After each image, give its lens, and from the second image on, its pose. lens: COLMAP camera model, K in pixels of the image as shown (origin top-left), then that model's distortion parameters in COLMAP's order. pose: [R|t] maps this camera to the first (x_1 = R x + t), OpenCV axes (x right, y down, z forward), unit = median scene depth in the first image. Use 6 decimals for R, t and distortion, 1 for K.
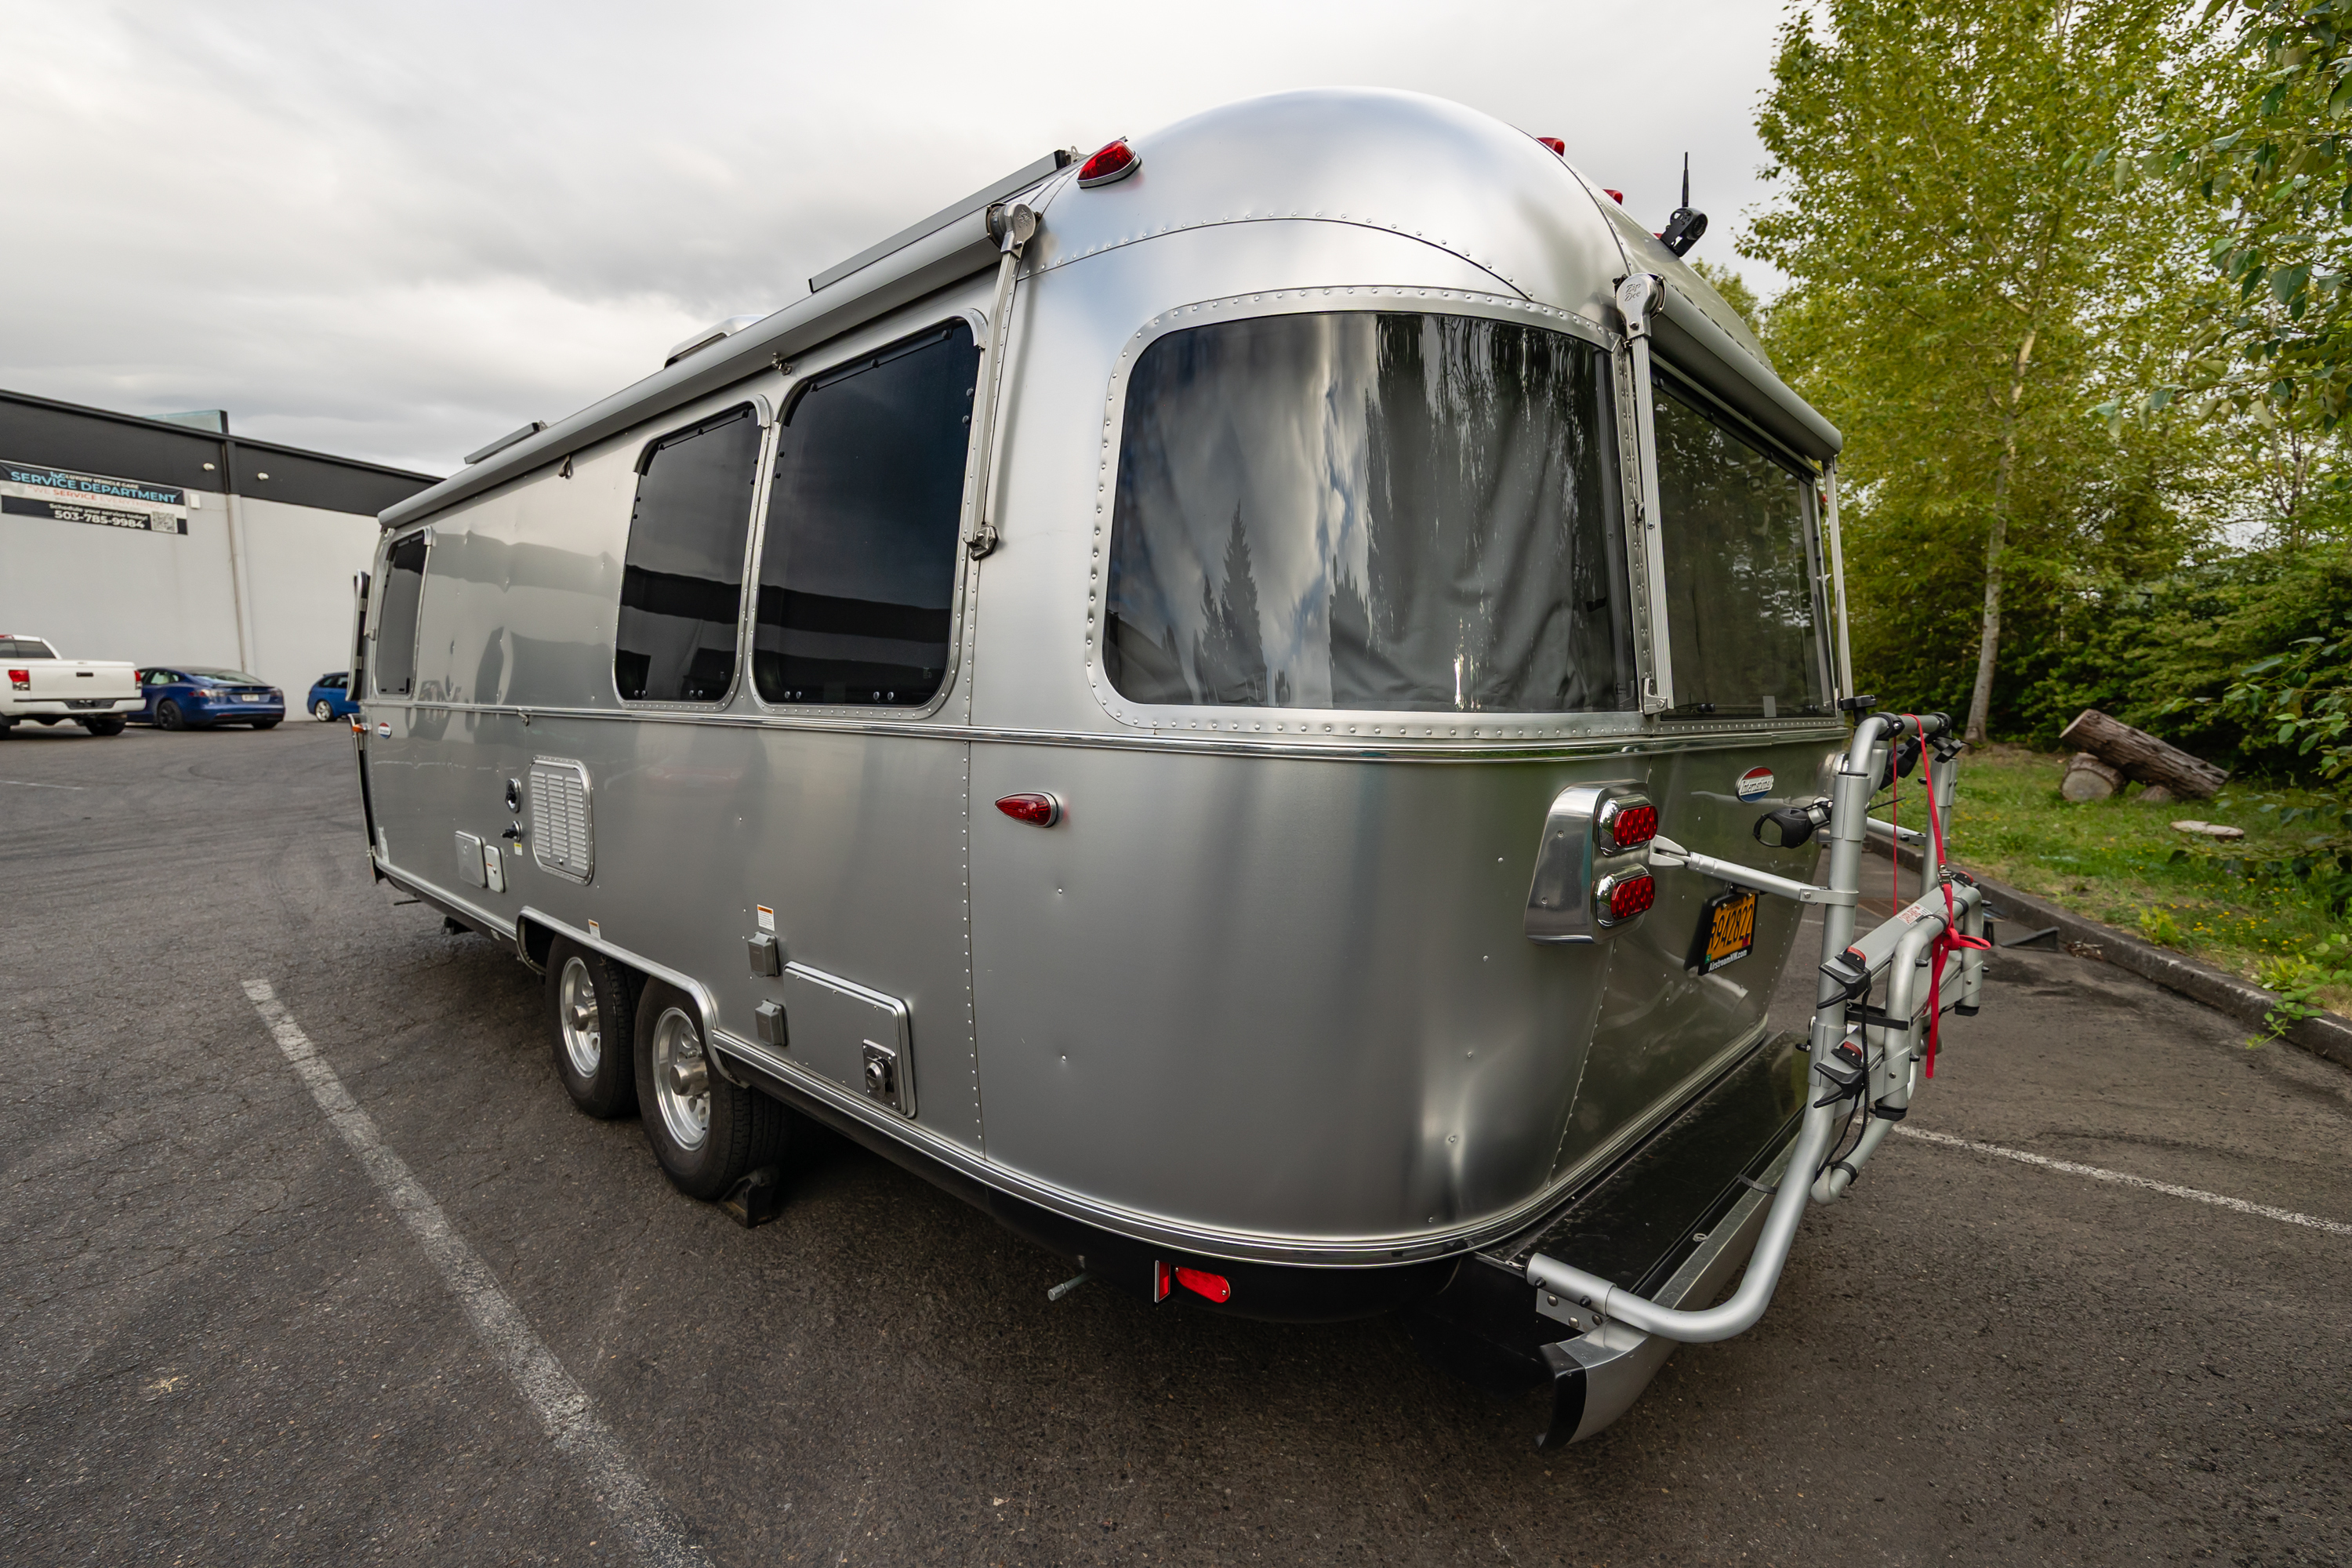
lens RADIAL K [[1060.9, 0, 1176.0], [0, 1060.9, 784.0], [0, 0, 1]] dist [0.000737, -0.000030]
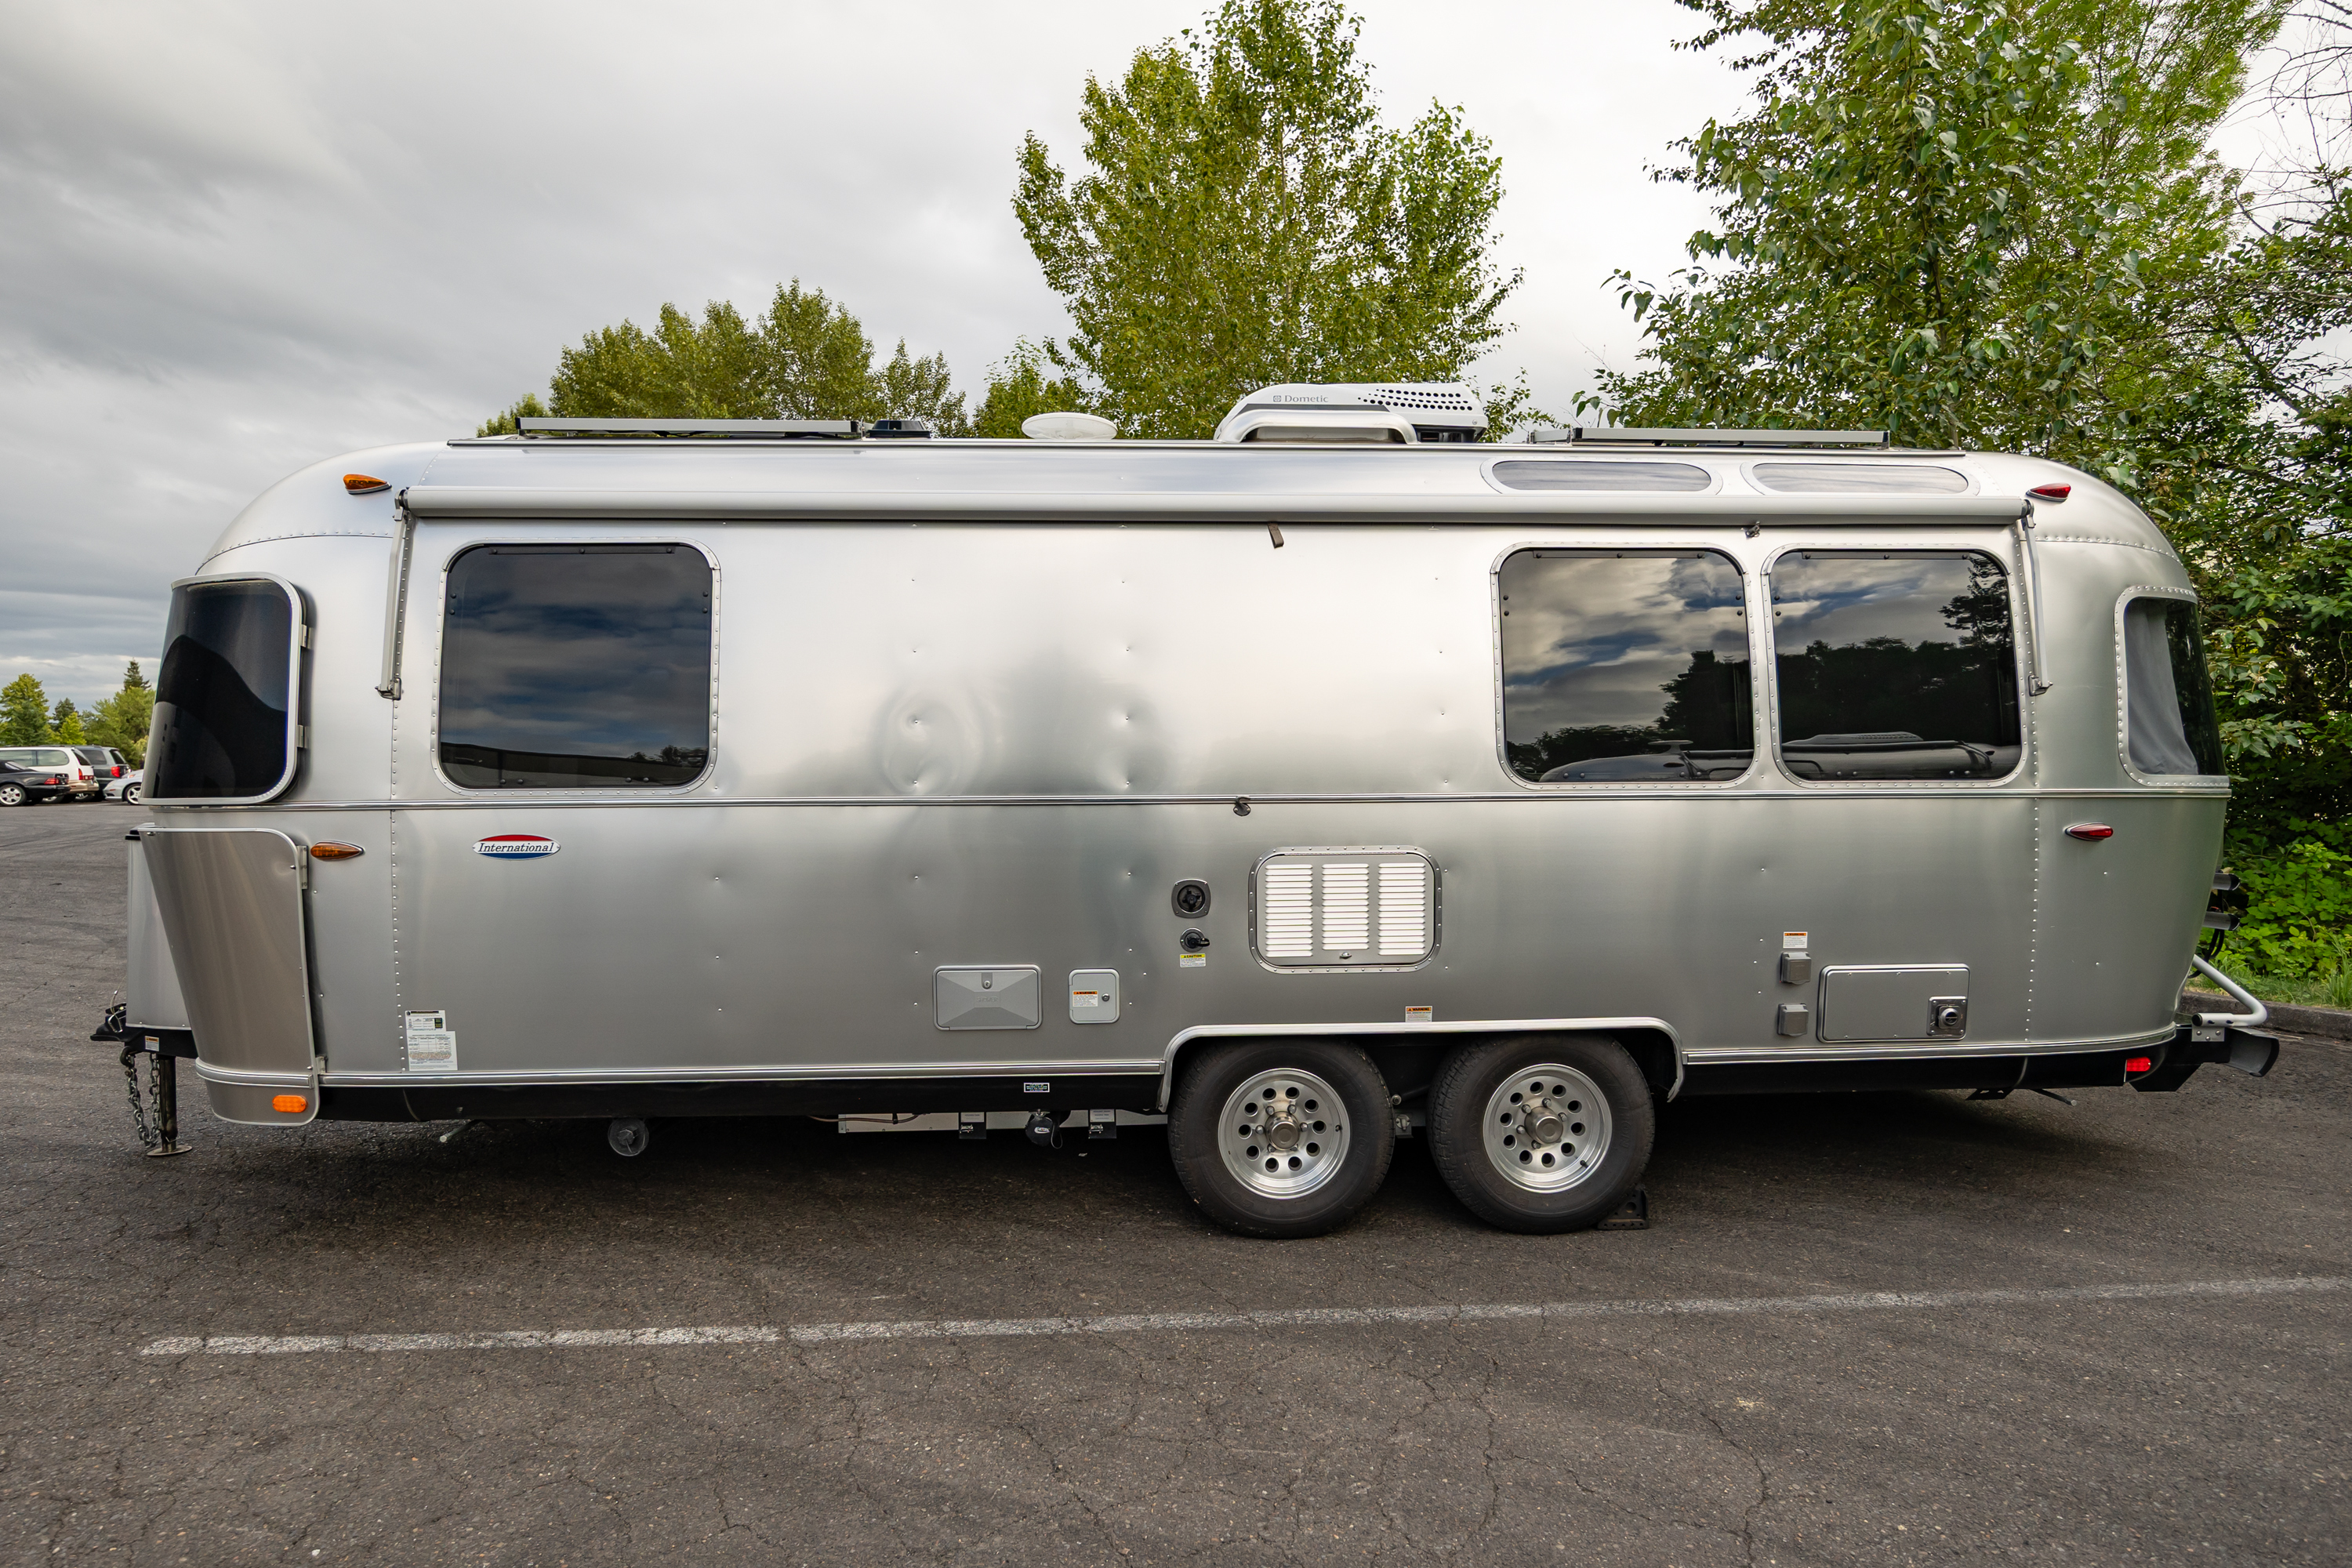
lens RADIAL K [[1307.0, 0, 1176.0], [0, 1307.0, 784.0], [0, 0, 1]] dist [-0.000655, 0.000122]
pose [[0.689238, -0.021461, 0.724217, -1.625843], [0.066348, 0.997231, -0.033593, -0.054222], [-0.721490, 0.071204, 0.688754, 0.306837]]
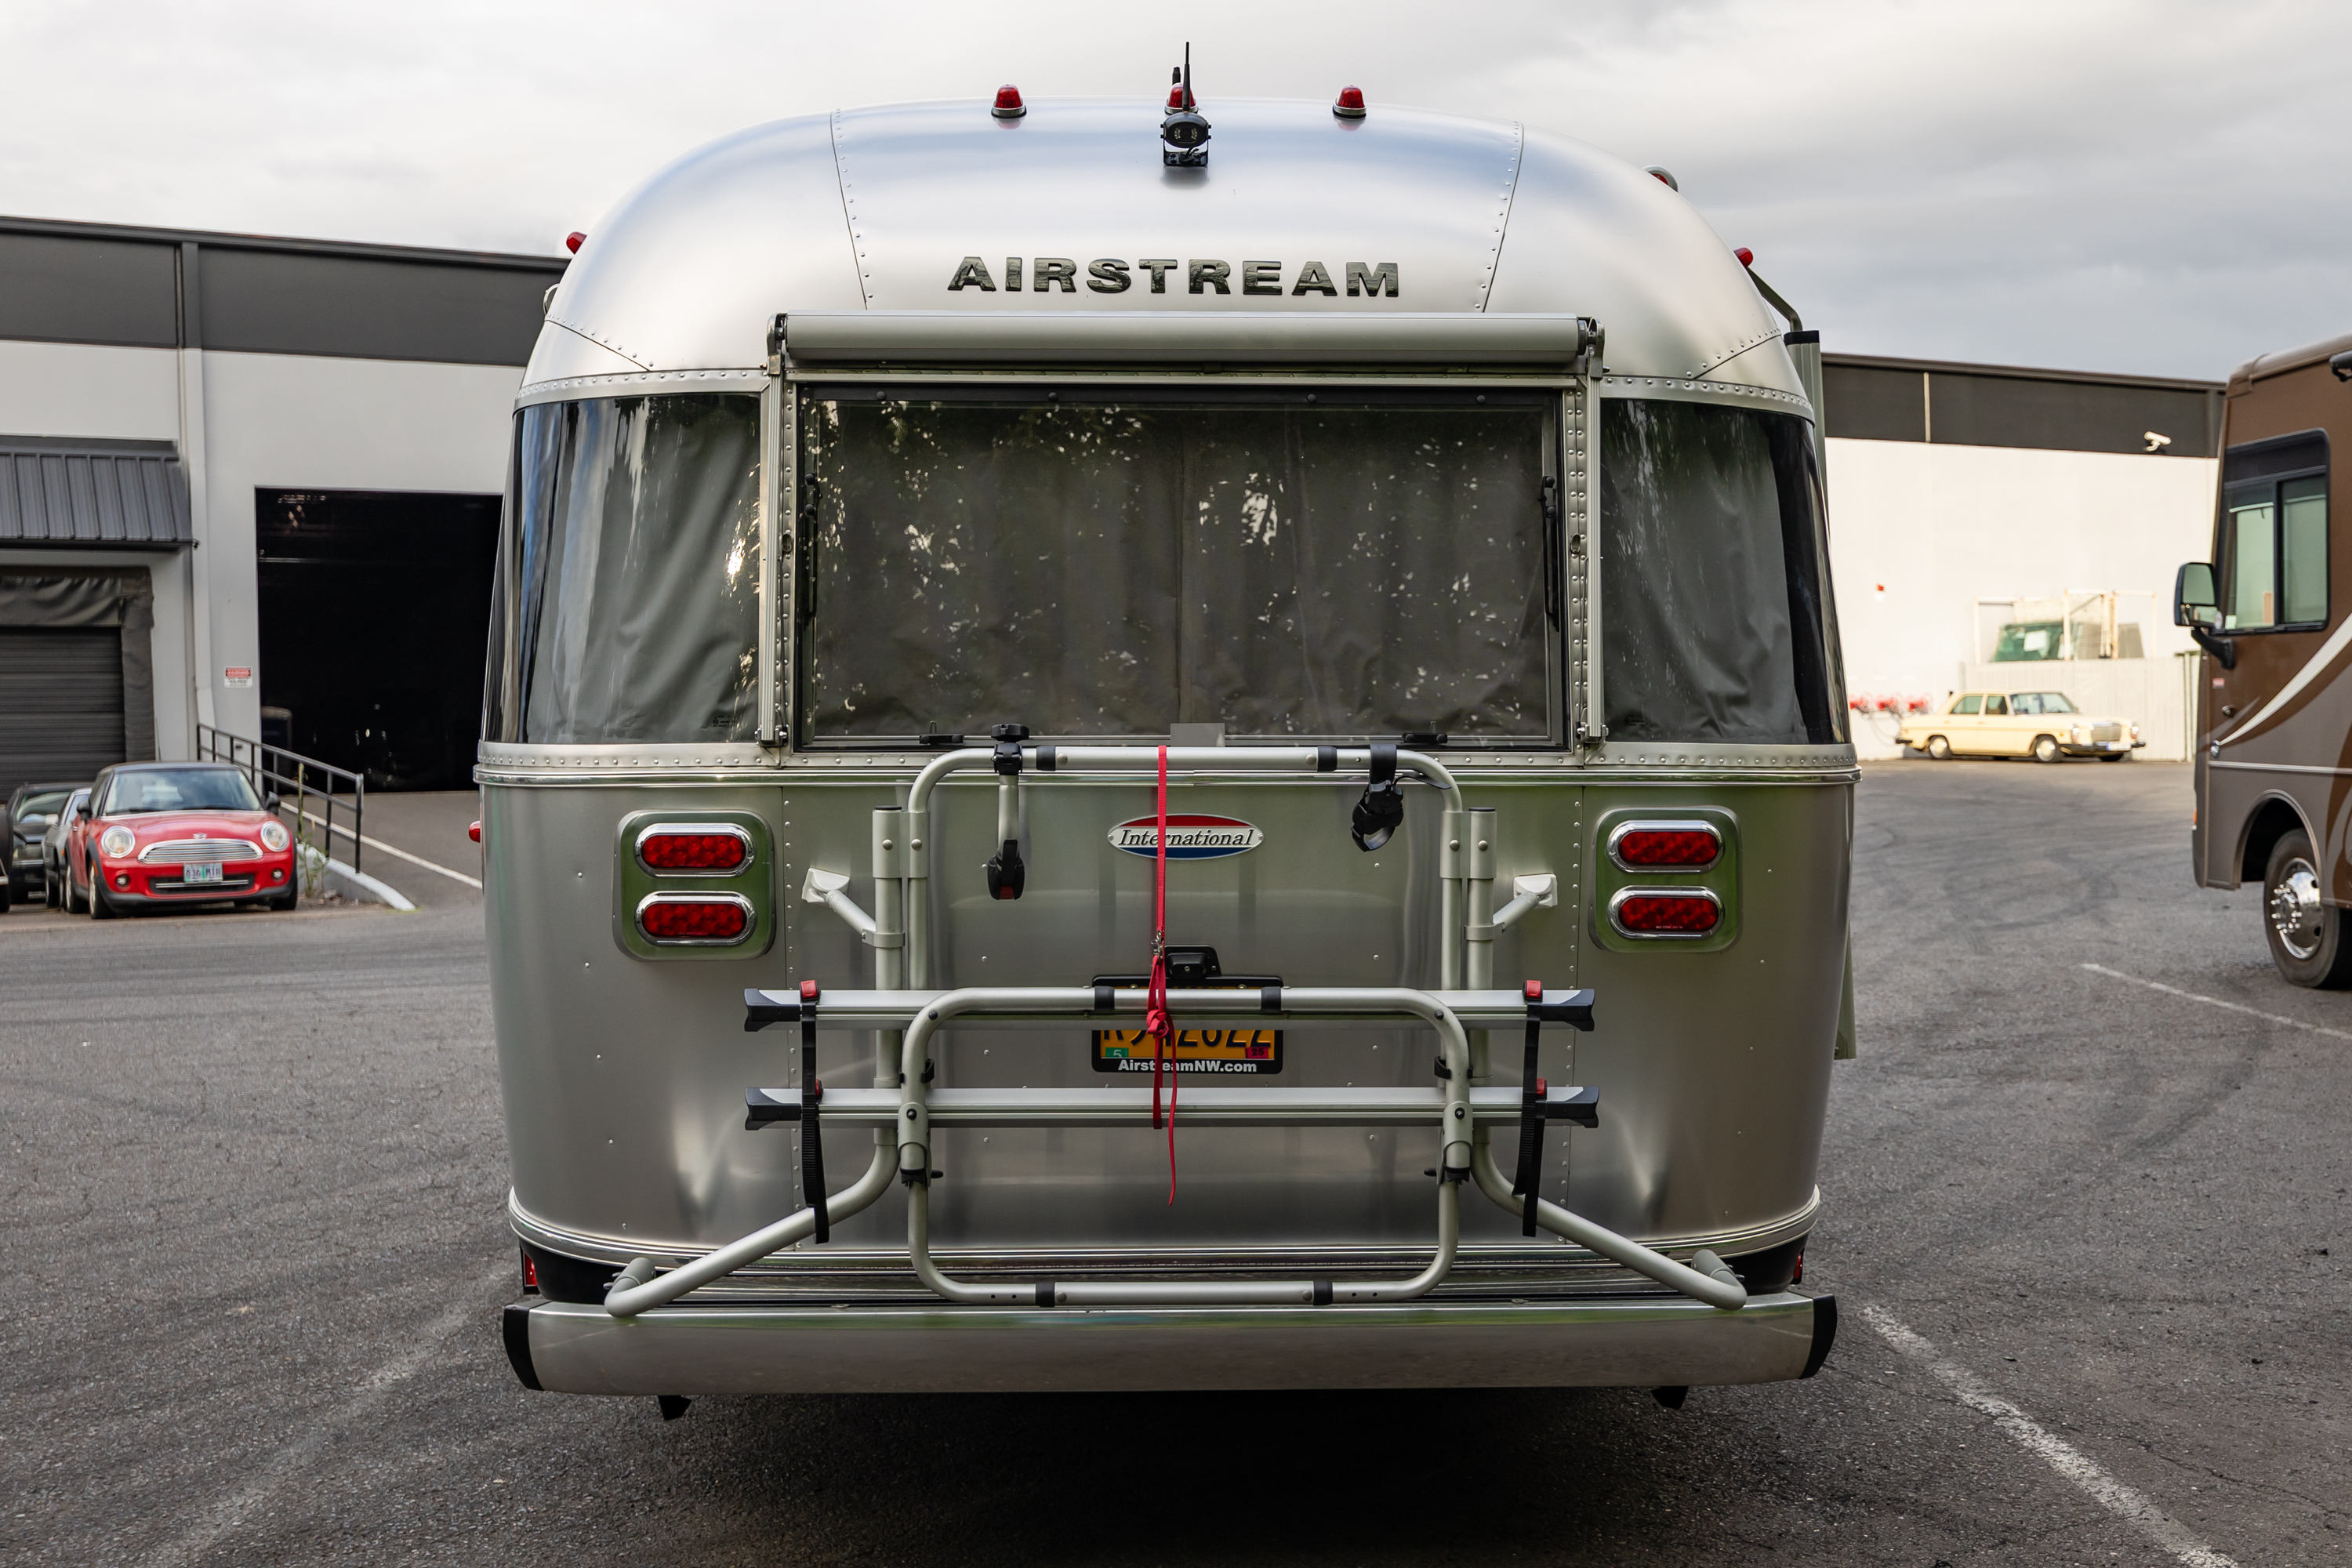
lens RADIAL K [[2549.2, 0, 1176.0], [0, 2549.2, 784.0], [0, 0, 1]] dist [-0.004823, 0.014179]
pose [[0.704955, 0.000621, -0.709252, 1.270394], [-0.028563, 0.999213, -0.027515, 0.013479], [0.708677, 0.039656, 0.704418, -0.211577]]
